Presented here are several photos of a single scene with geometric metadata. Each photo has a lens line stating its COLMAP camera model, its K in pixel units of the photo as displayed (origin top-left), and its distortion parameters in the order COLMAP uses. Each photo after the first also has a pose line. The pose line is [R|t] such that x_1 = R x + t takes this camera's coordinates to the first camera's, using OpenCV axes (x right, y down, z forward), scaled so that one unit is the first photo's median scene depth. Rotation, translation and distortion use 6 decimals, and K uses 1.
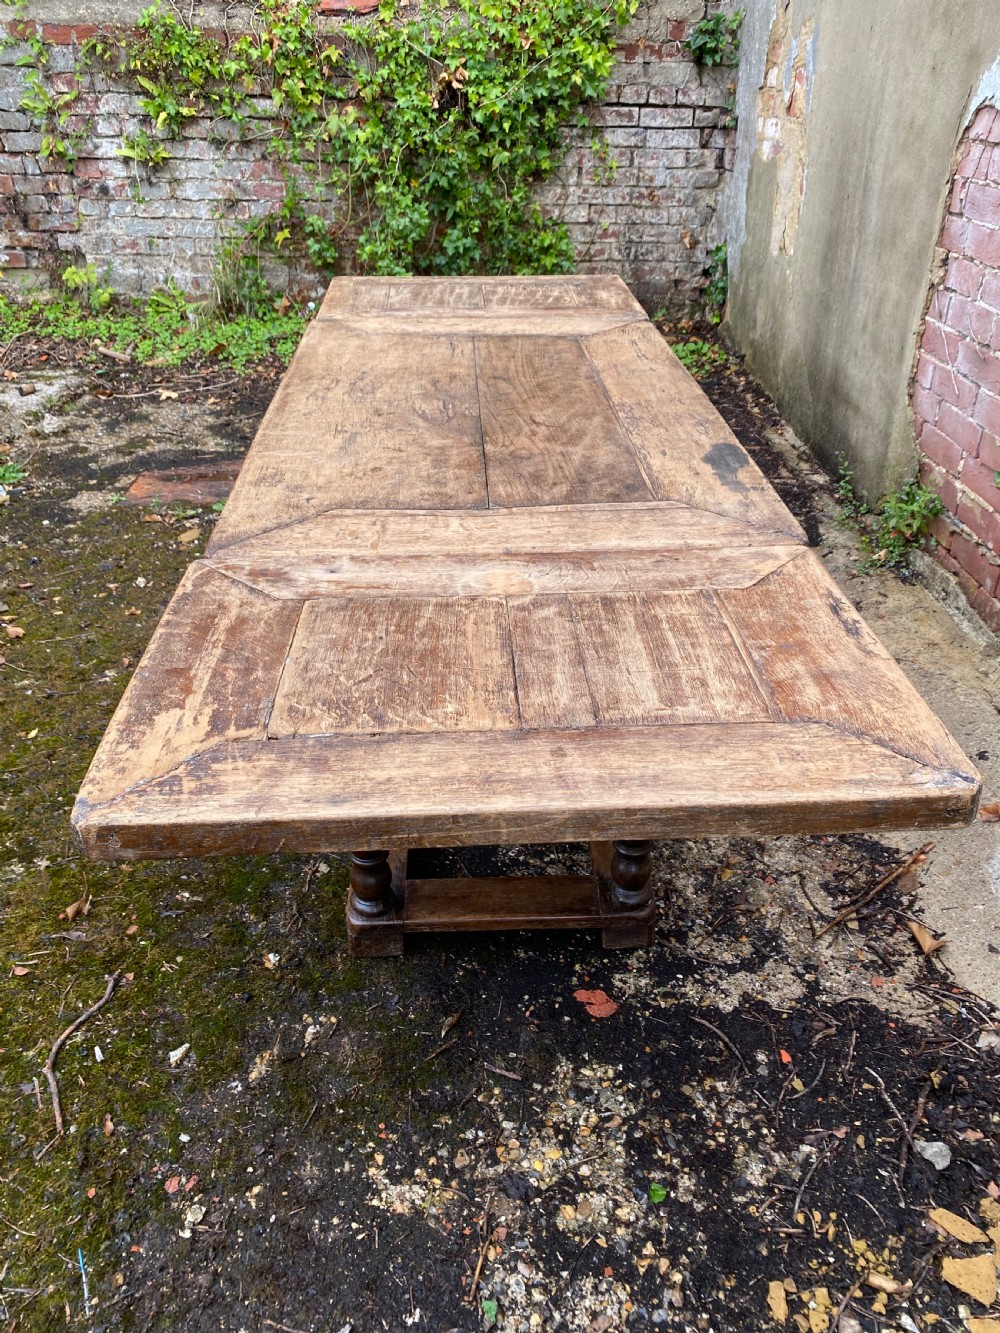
lens RADIAL K [[1022.7, 0, 513.4], [0, 1022.7, 648.2], [0, 0, 1]] dist [0.019154, -0.012826]
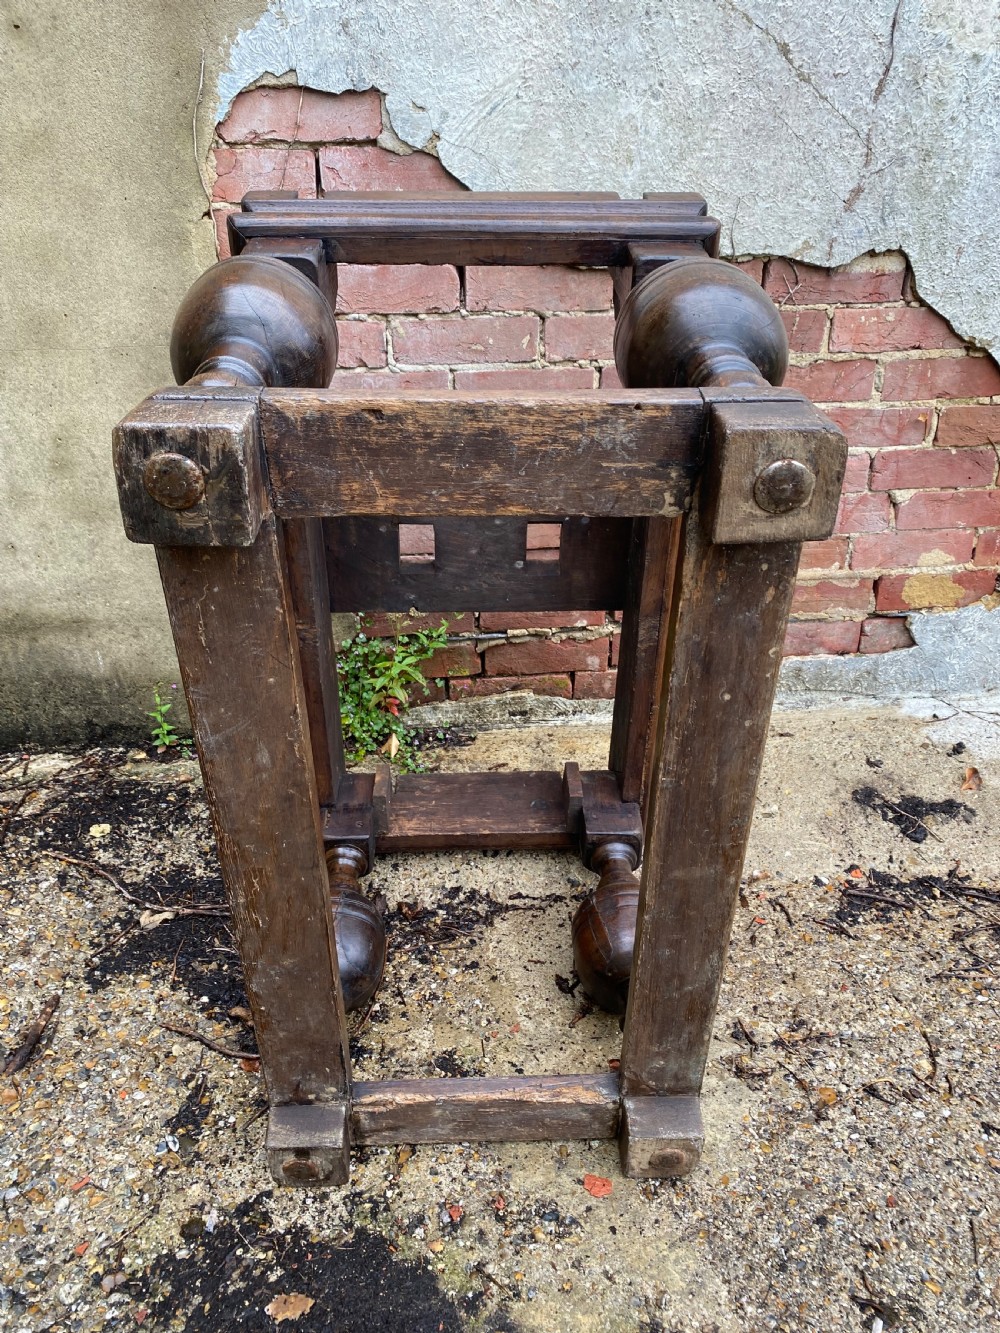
lens RADIAL K [[1022.7, 0, 503.3], [0, 1022.7, 653.3], [0, 0, 1]] dist [0.019154, -0.012826]
pose [[-0.054386, -0.449800, 0.891472, -0.377167], [0.499769, 0.760656, 0.414286, -0.639953], [-0.864449, 0.468062, 0.183427, 1.306334]]
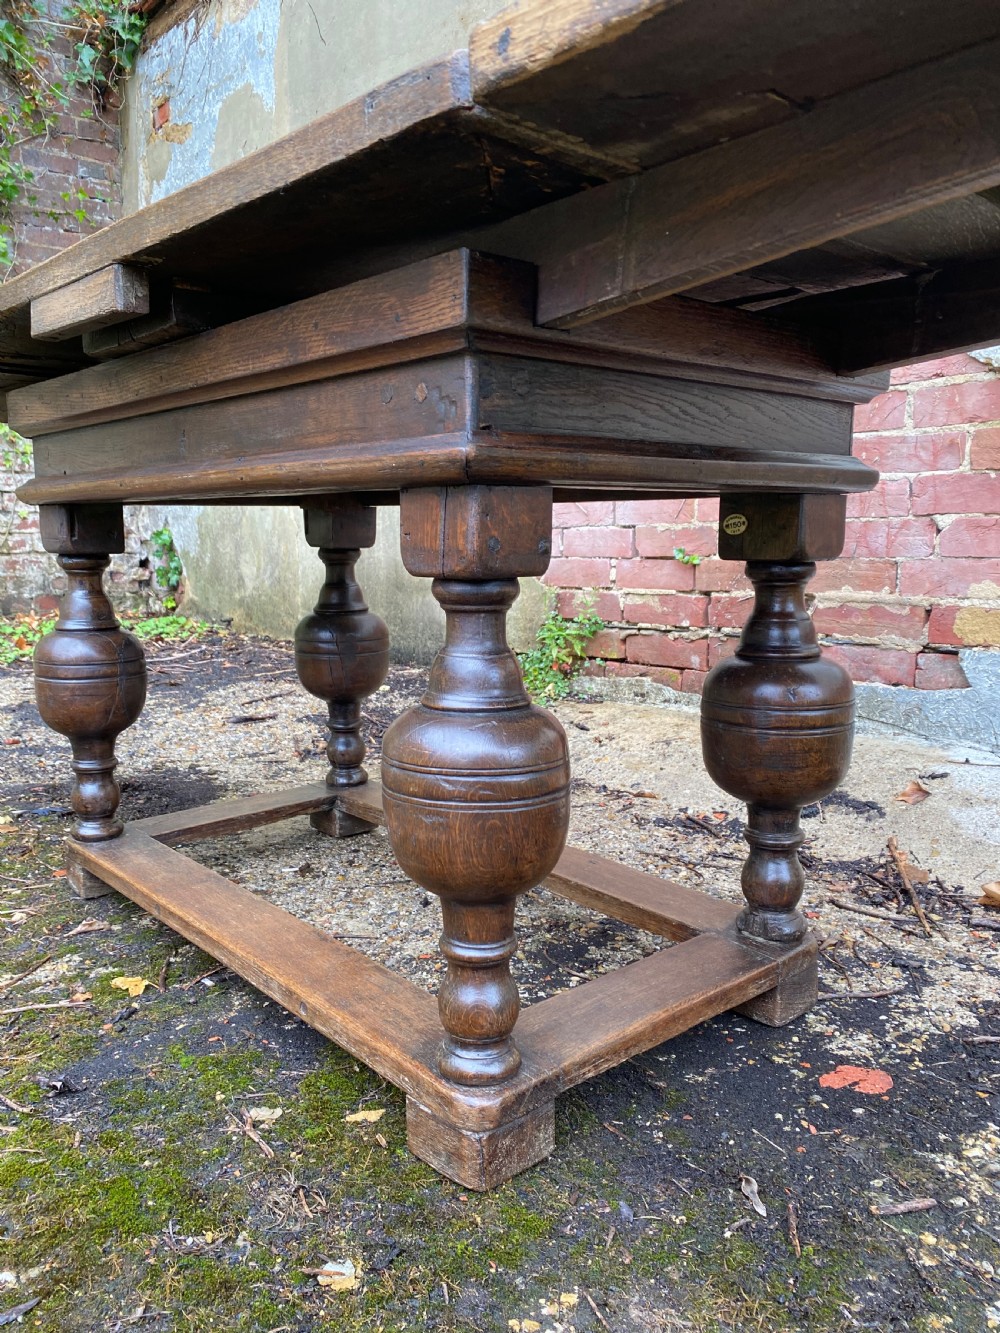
lens RADIAL K [[1022.7, 0, 489.5], [0, 1022.7, 670.8], [0, 0, 1]] dist [0.019154, -0.012826]
pose [[0.784662, -0.095504, 0.612523, -0.428183], [0.319400, 0.909106, -0.267415, 0.209287], [-0.531309, 0.405470, 0.743844, 0.540957]]
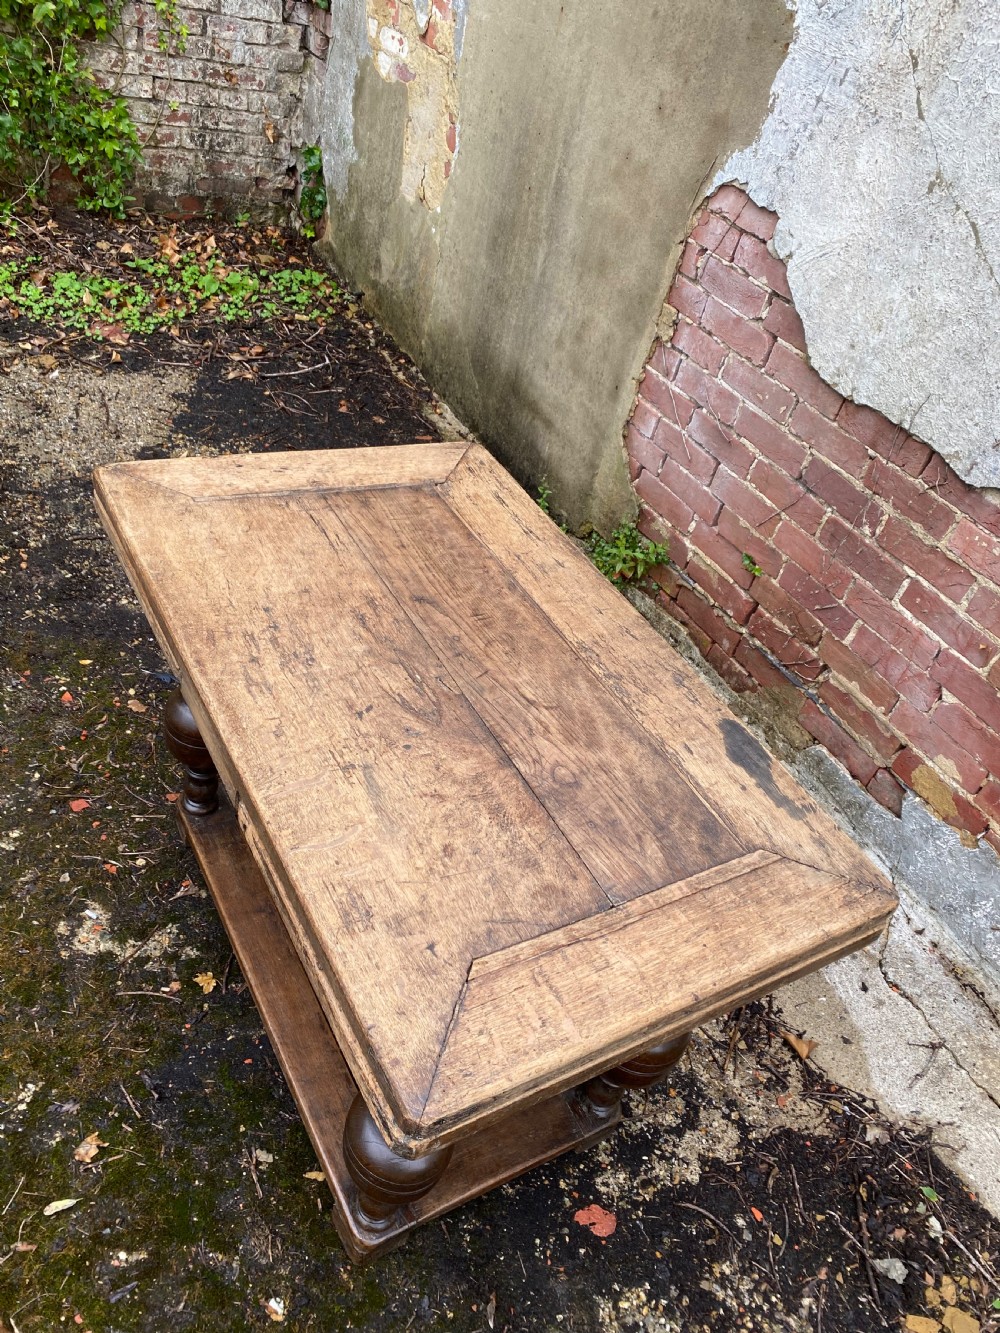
lens RADIAL K [[1022.7, 0, 492.3], [0, 1022.7, 666.4], [0, 0, 1]] dist [0.019154, -0.012826]
pose [[0.871095, -0.148112, 0.468248, -0.409438], [0.040826, 0.971978, 0.231497, -0.443154], [-0.489414, -0.182540, 0.852733, 0.243823]]
